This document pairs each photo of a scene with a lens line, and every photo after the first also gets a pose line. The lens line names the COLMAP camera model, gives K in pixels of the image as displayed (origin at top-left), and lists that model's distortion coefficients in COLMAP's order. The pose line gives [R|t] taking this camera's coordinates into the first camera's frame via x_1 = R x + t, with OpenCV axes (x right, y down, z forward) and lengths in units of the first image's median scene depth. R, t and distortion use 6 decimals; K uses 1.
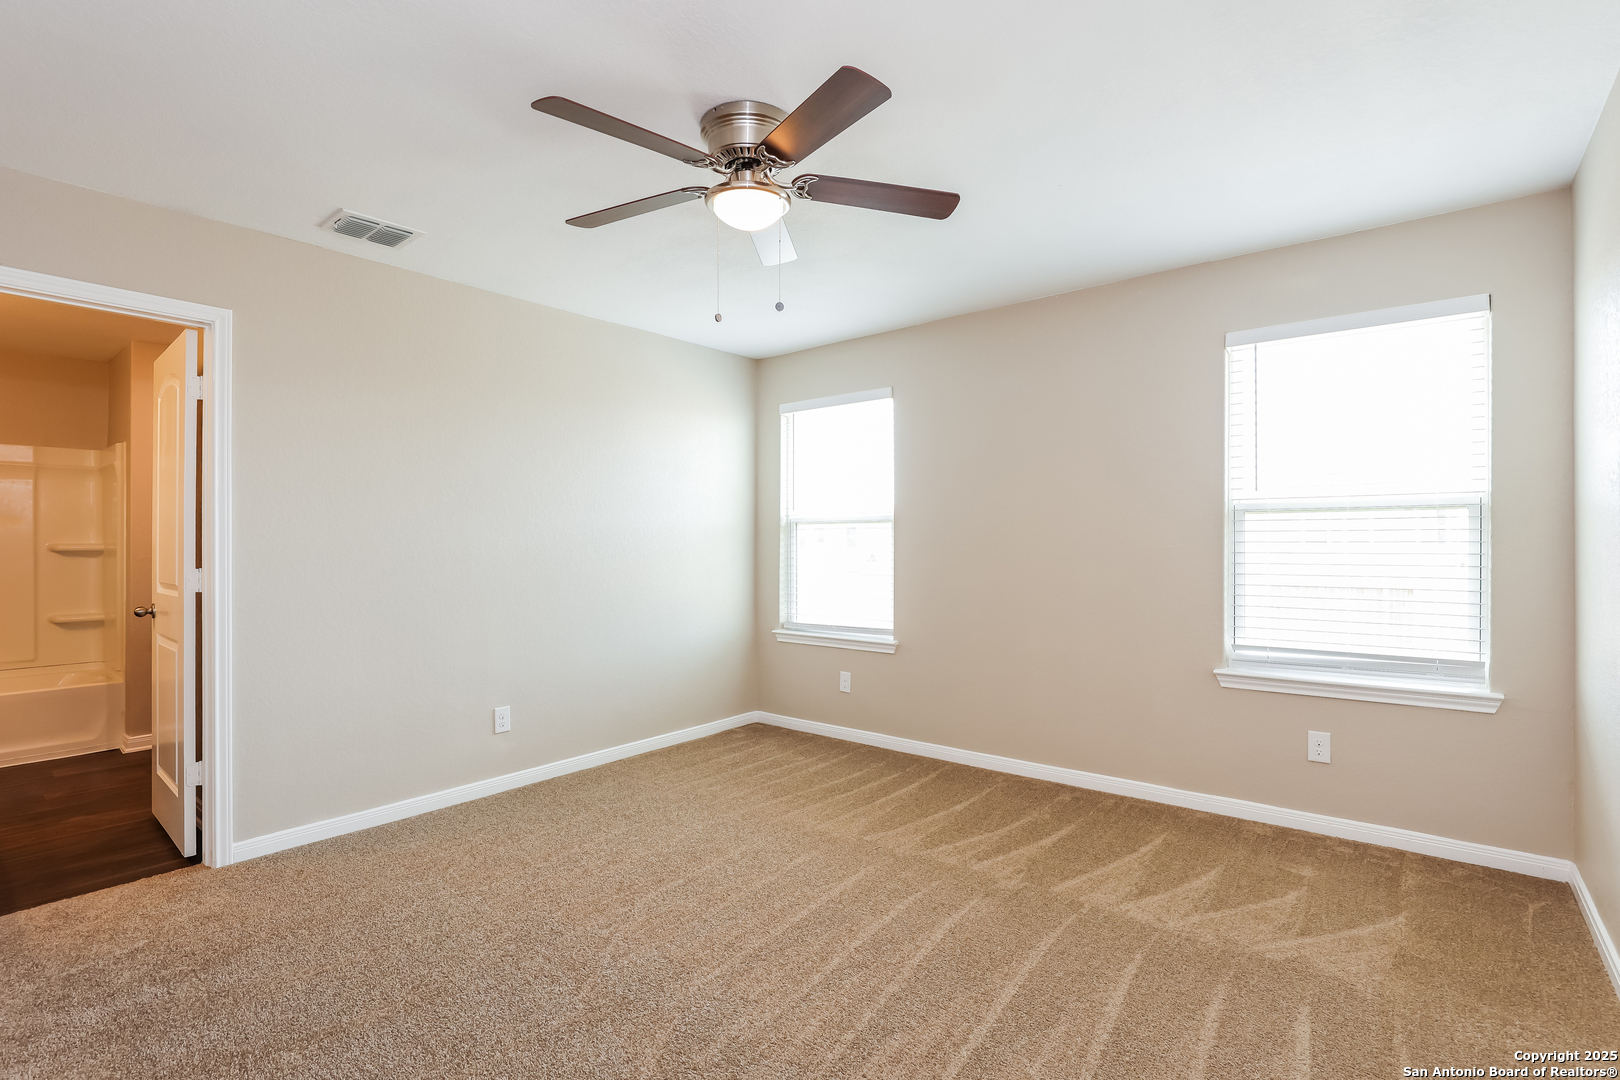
lens RADIAL K [[762.3, 0, 810.0], [0, 762.3, 540.0], [0, 0, 1]] dist [-0.009746, 0.000538]
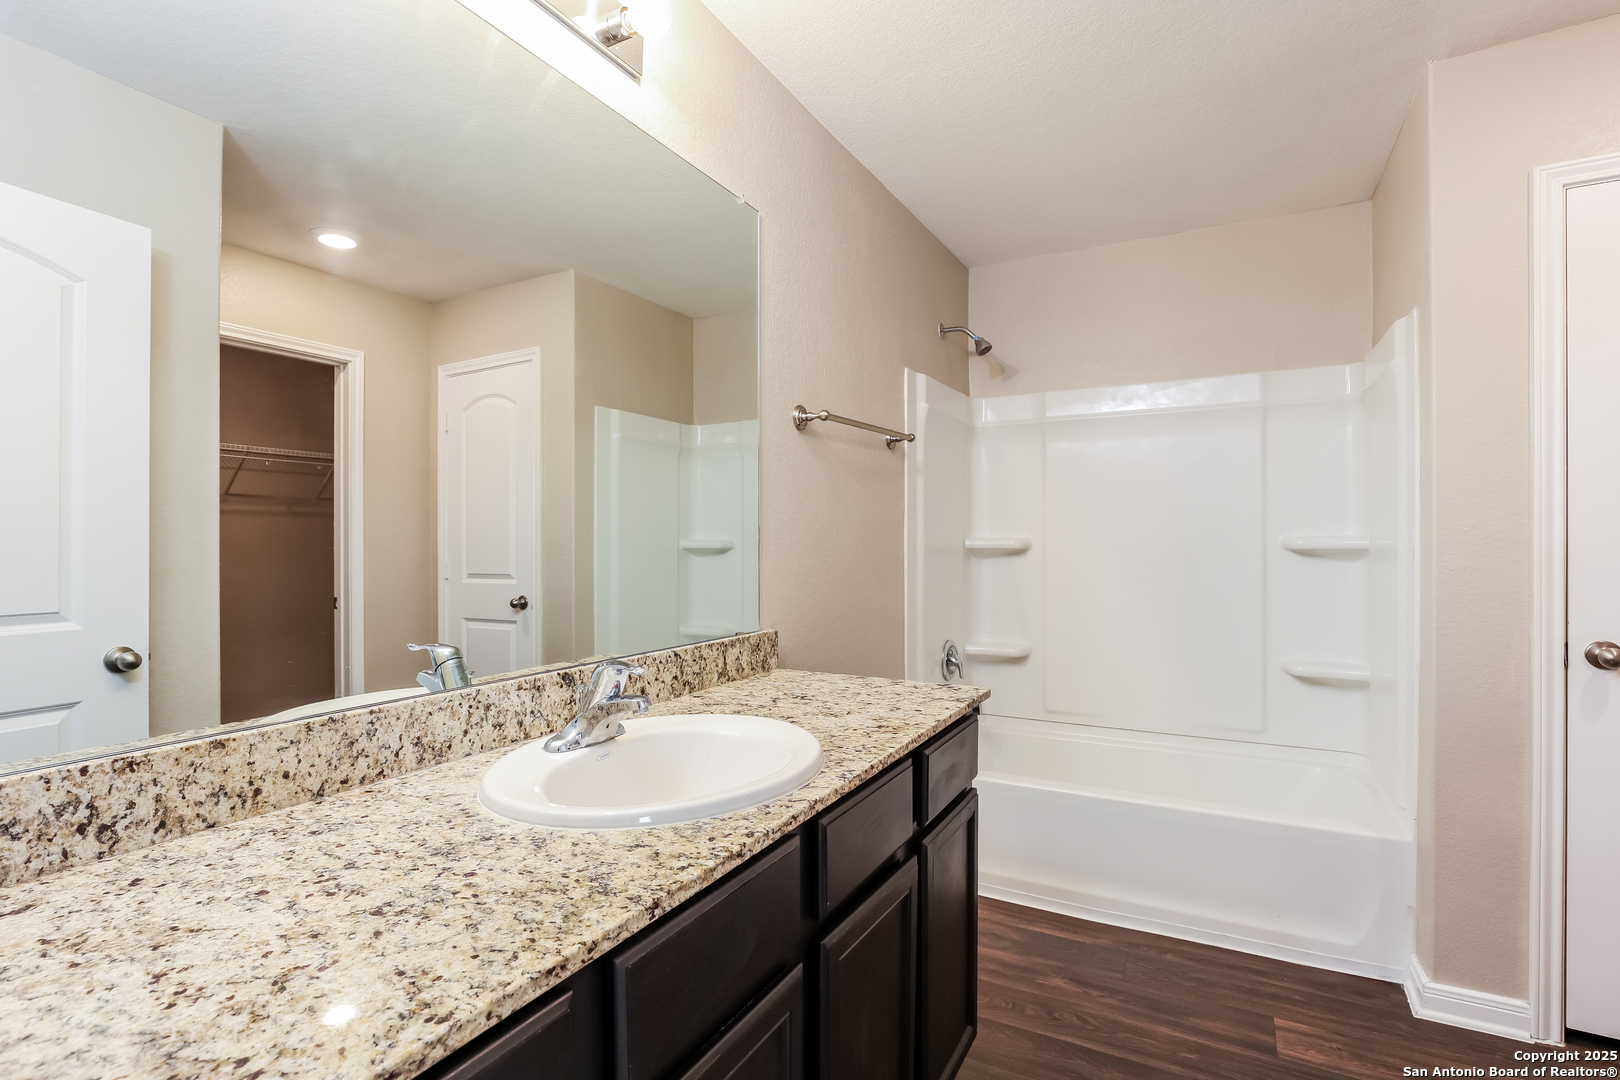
lens RADIAL K [[762.3, 0, 810.0], [0, 762.3, 540.0], [0, 0, 1]] dist [-0.009746, 0.000538]
pose [[0.187750, 0.000691, -0.982217, -0.534706], [0.001333, 0.999999, 0.000959, 0.007280], [0.982216, -0.001489, 0.187749, 0.565891]]
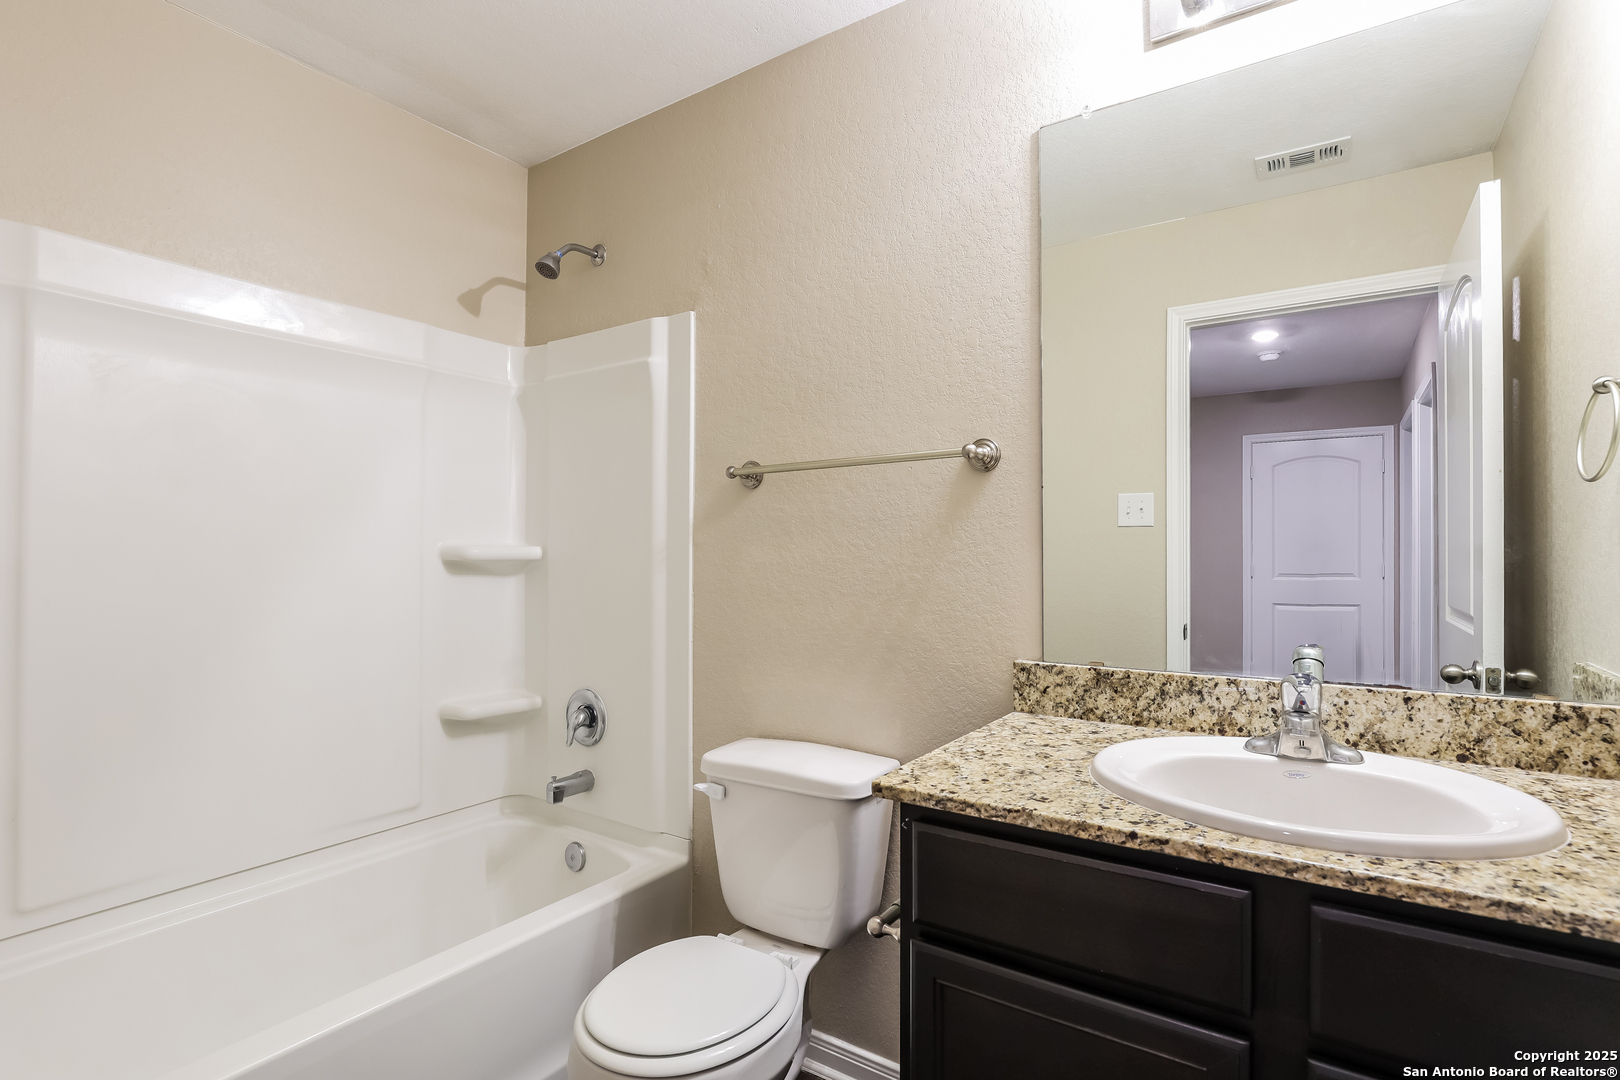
lens RADIAL K [[762.3, 0, 810.0], [0, 762.3, 540.0], [0, 0, 1]] dist [-0.009746, 0.000538]
pose [[0.995524, 0.017031, 0.092961, -0.872885], [-0.014645, 0.999547, -0.026295, 0.011871], [-0.093367, 0.024816, 0.995322, 0.561074]]
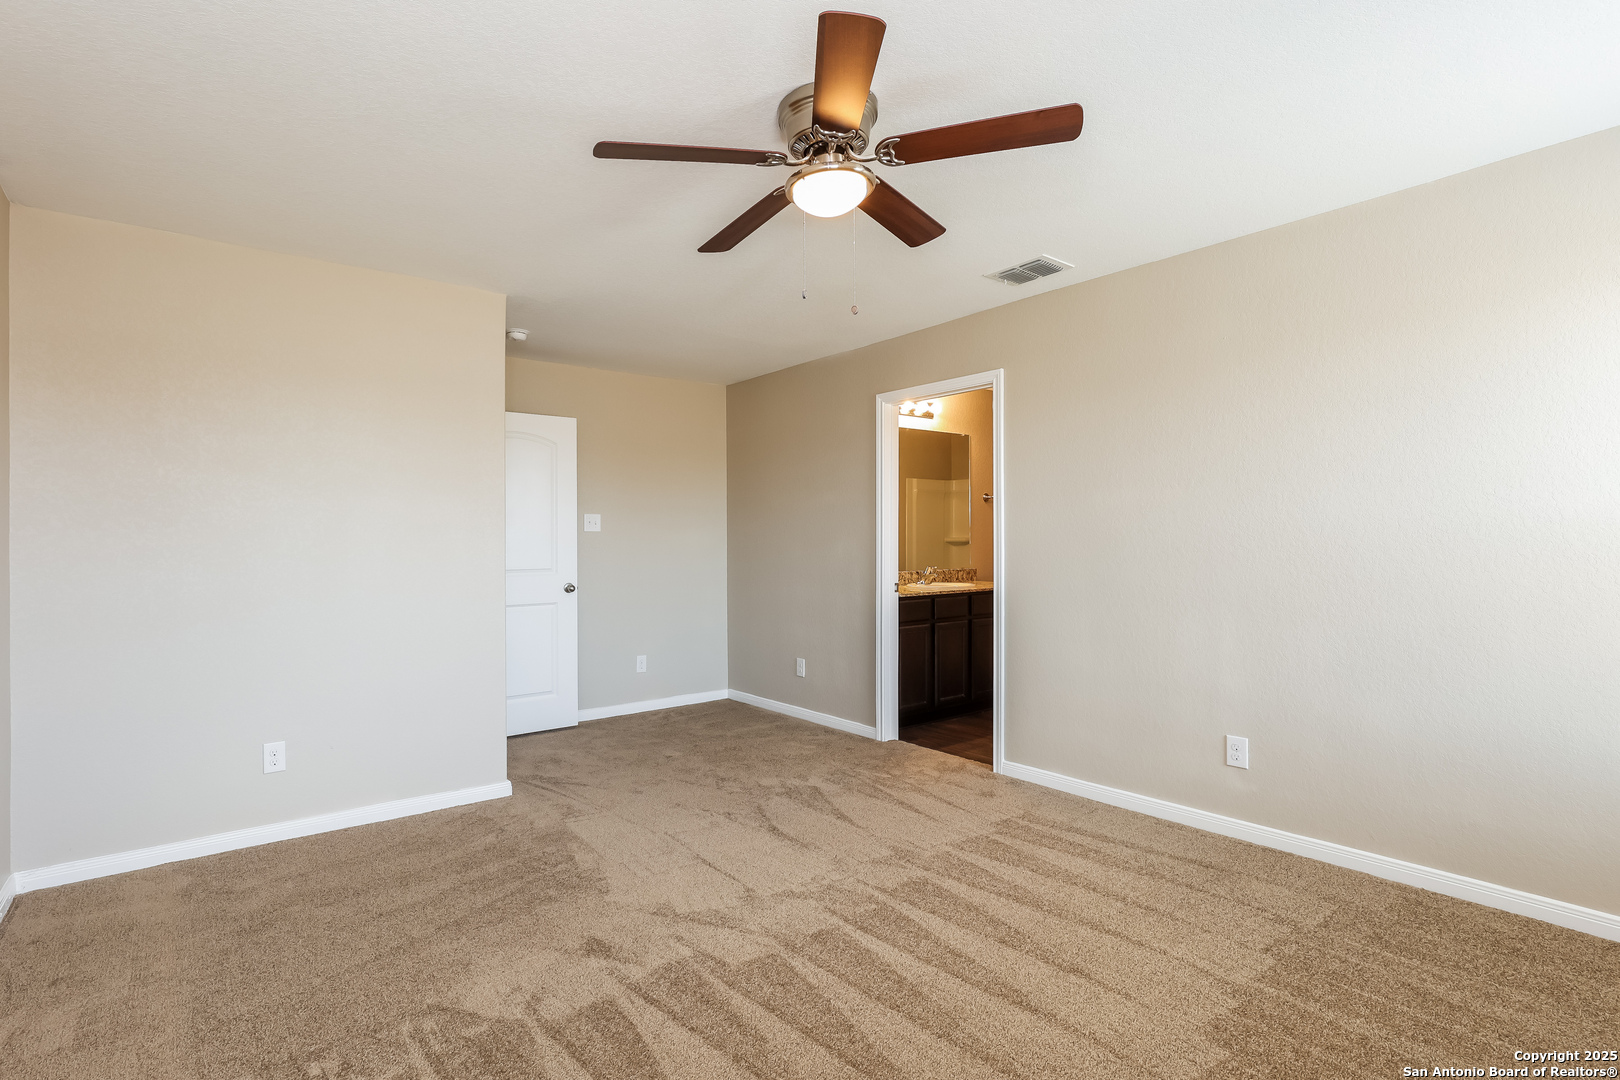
lens RADIAL K [[762.3, 0, 810.0], [0, 762.3, 540.0], [0, 0, 1]] dist [-0.009746, 0.000538]
pose [[-0.154023, 0.010361, -0.988013, 0.400761], [0.004075, 0.999943, 0.009851, -0.005146], [0.988059, -0.002508, -0.154057, 0.546829]]
